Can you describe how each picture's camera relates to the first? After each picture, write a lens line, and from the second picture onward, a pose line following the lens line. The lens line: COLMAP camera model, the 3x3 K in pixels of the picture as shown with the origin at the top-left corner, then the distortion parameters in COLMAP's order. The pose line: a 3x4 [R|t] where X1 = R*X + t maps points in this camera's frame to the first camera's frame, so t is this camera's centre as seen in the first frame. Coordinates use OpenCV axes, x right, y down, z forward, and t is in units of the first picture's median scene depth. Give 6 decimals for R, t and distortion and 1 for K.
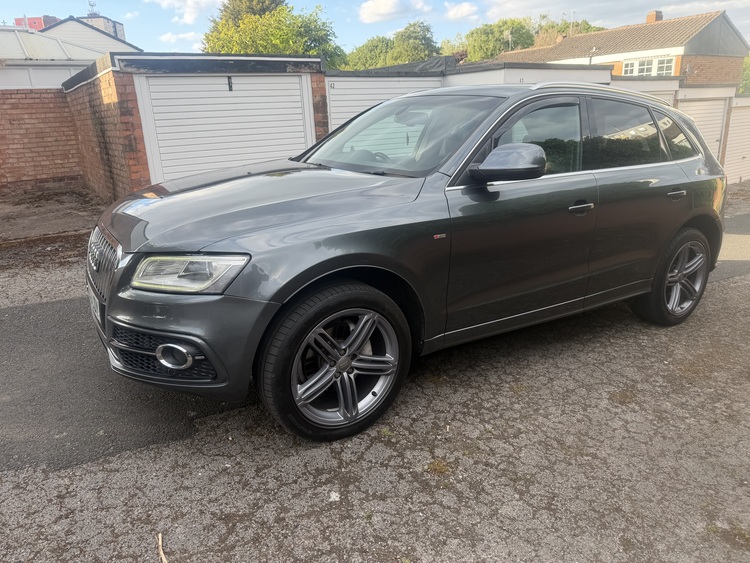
lens RADIAL K [[528.5, 0, 375.0], [0, 528.5, 281.5], [0, 0, 1]] dist [0.003422, -0.018142]
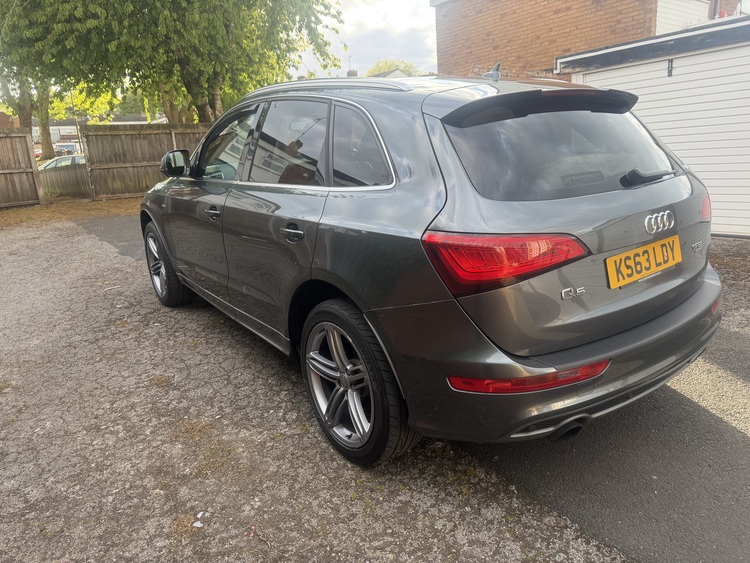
lens RADIAL K [[528.5, 0, 375.0], [0, 528.5, 281.5], [0, 0, 1]] dist [0.003422, -0.018142]
pose [[0.062001, 0.272139, -0.960259, 1.460242], [-0.240544, 0.937824, 0.250249, -0.355908], [0.968656, 0.215468, 0.123607, 1.209406]]
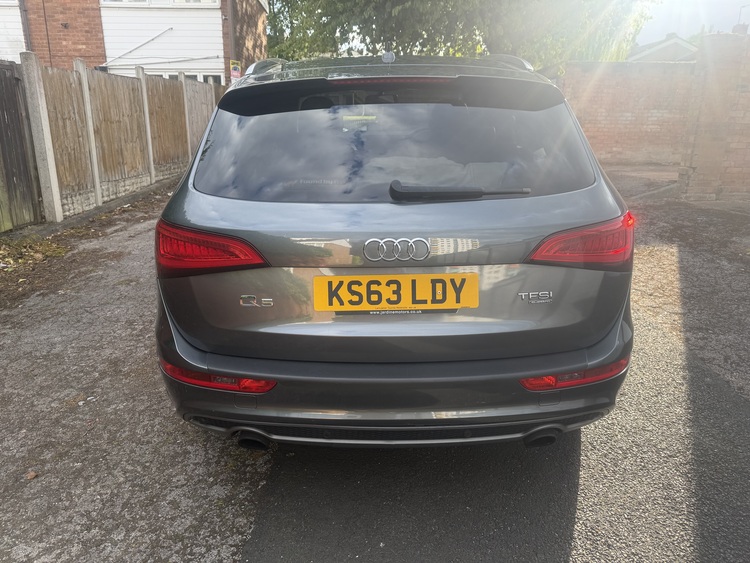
lens RADIAL K [[528.5, 0, 375.0], [0, 528.5, 281.5], [0, 0, 1]] dist [0.003422, -0.018142]
pose [[-0.532977, 0.268883, -0.802270, 1.274300], [-0.242551, 0.859821, 0.449307, -0.558468], [0.810620, 0.434062, -0.393047, 1.844031]]
